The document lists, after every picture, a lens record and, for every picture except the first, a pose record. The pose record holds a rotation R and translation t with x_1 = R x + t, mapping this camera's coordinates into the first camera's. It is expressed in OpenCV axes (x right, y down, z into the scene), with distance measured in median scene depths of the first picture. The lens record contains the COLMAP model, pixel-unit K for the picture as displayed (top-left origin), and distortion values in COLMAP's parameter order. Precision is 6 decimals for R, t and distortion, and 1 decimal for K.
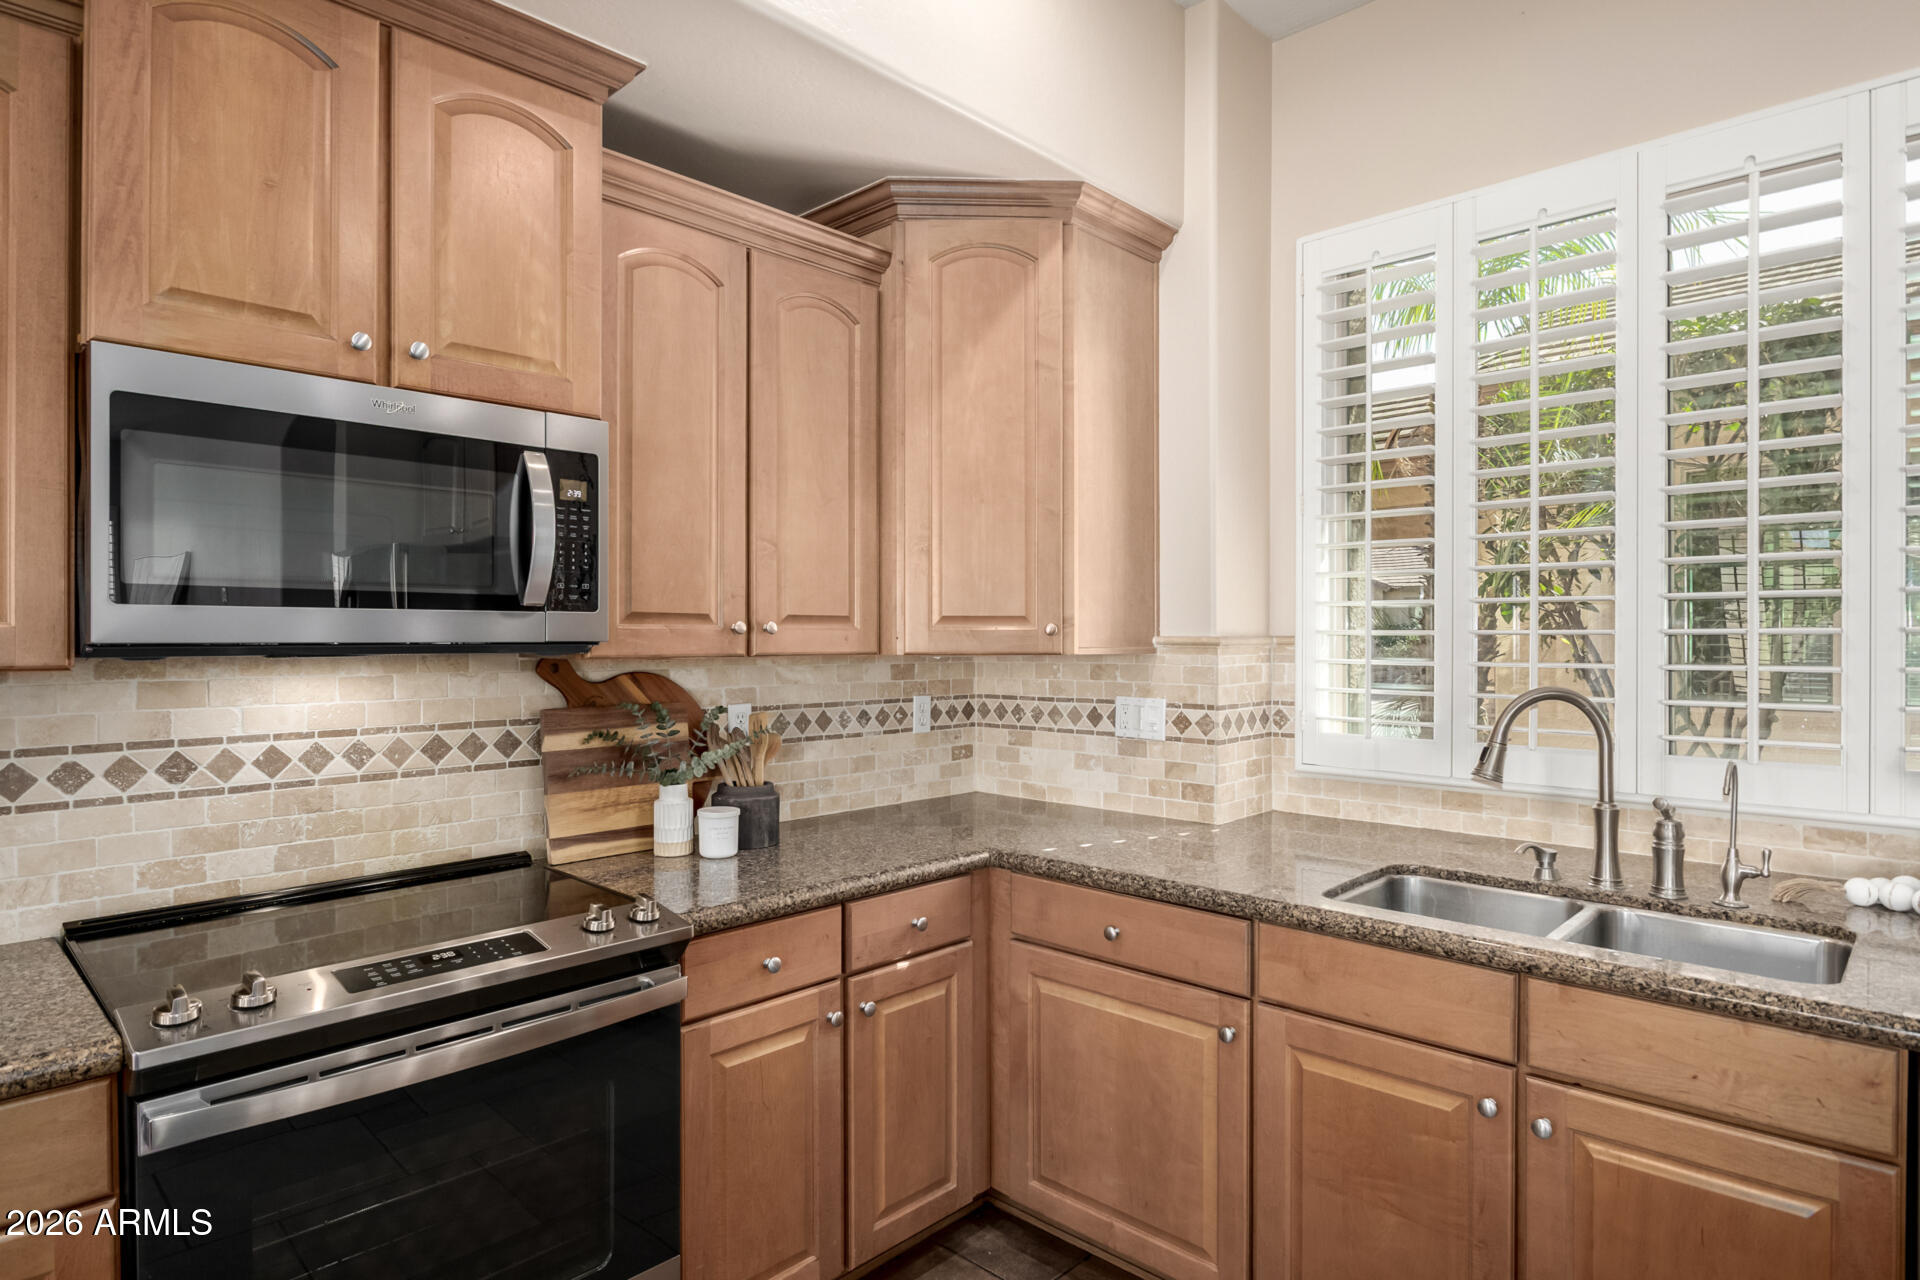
lens RADIAL K [[1060.0, 0, 946.1], [0, 1060.0, 636.5], [0, 0, 1]] dist [-0.006978, -0.002790]
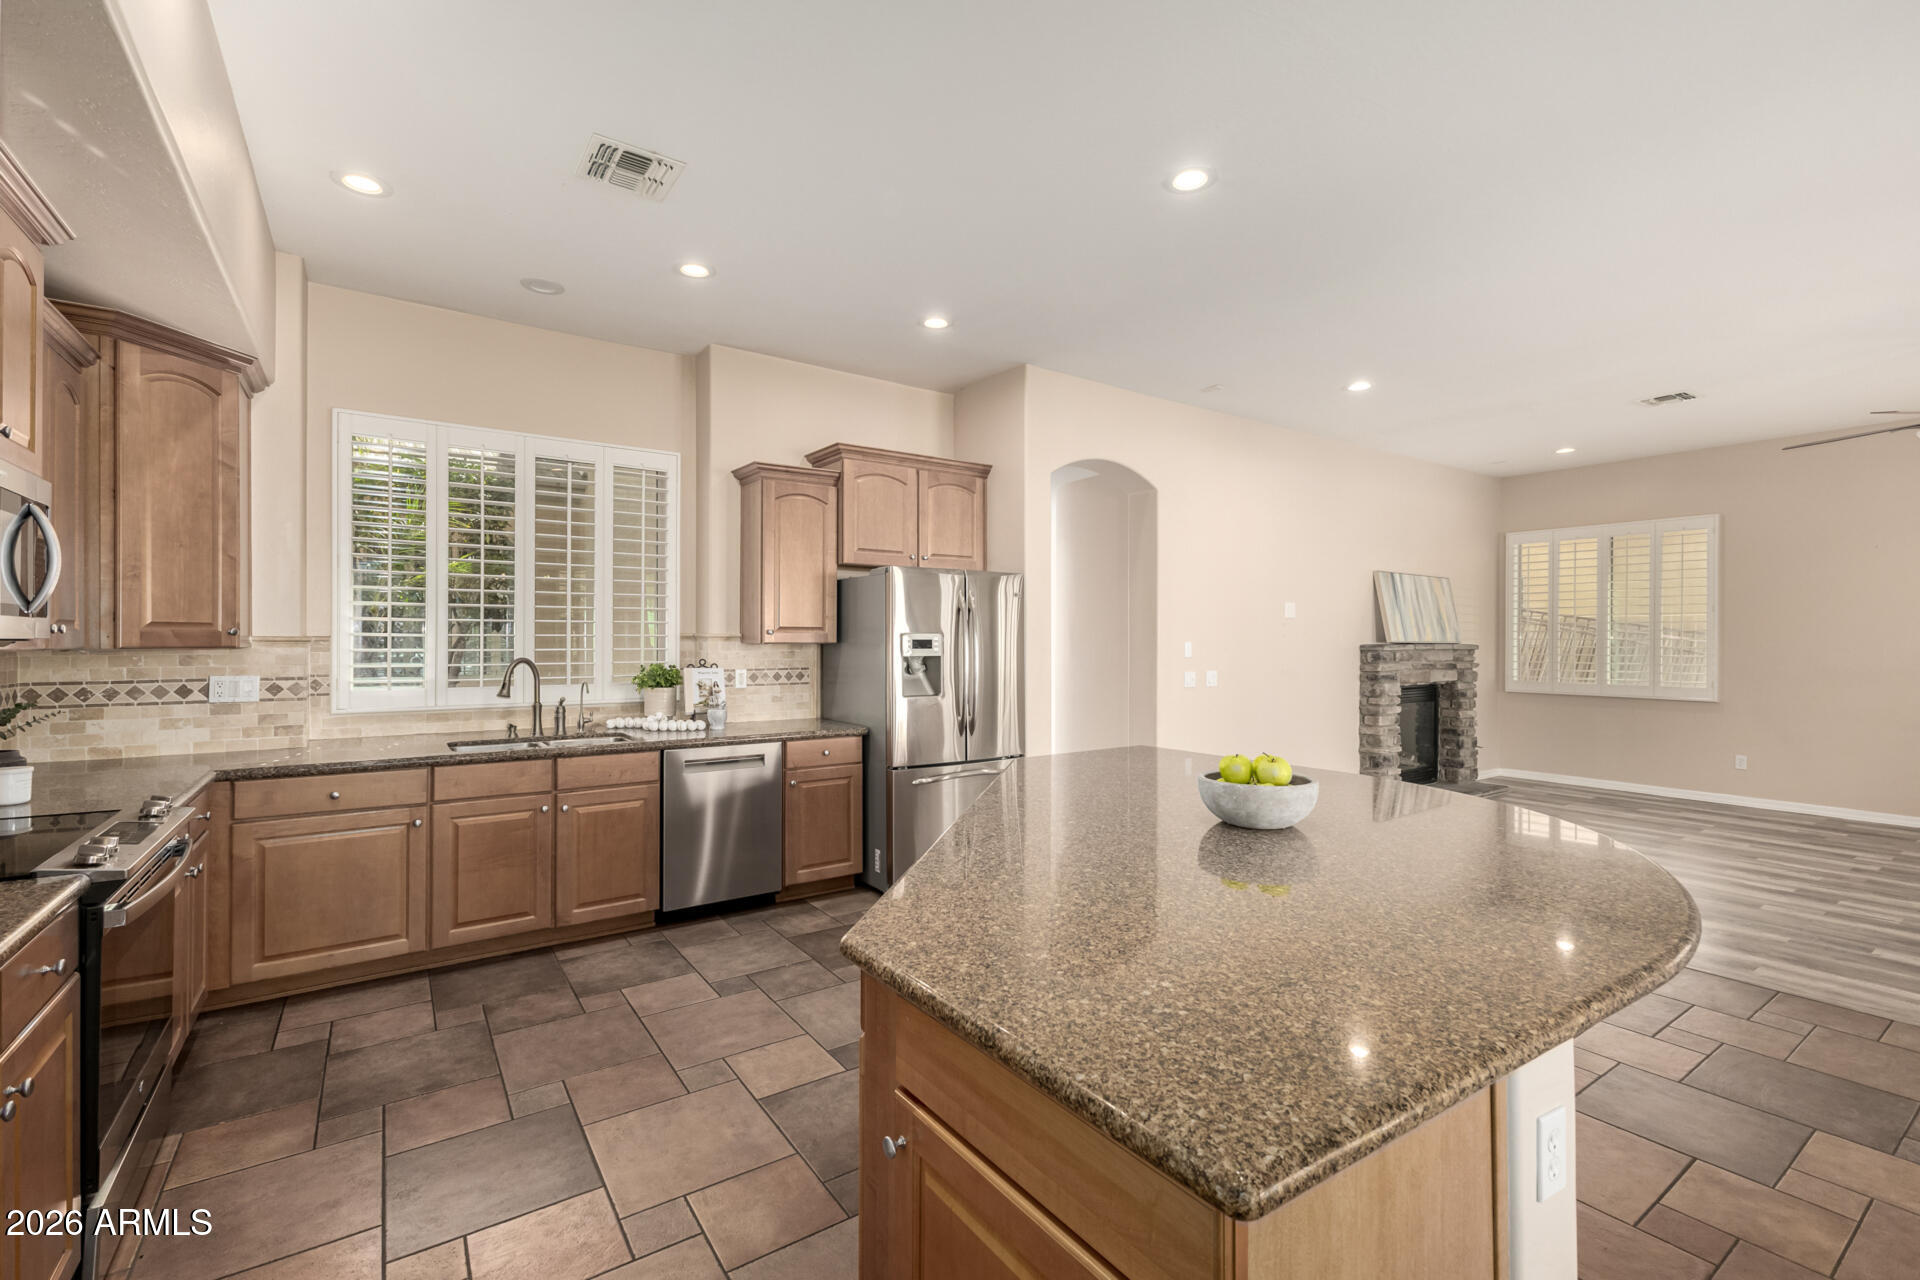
lens RADIAL K [[831.6, 0, 966.6], [0, 831.6, 641.5], [0, 0, 1]] dist [-0.000151, -0.000144]
pose [[0.192571, -0.002608, 0.981280, -0.984334], [-0.003661, 0.999988, 0.003376, -0.000550], [-0.981276, -0.004242, 0.192559, -0.345882]]
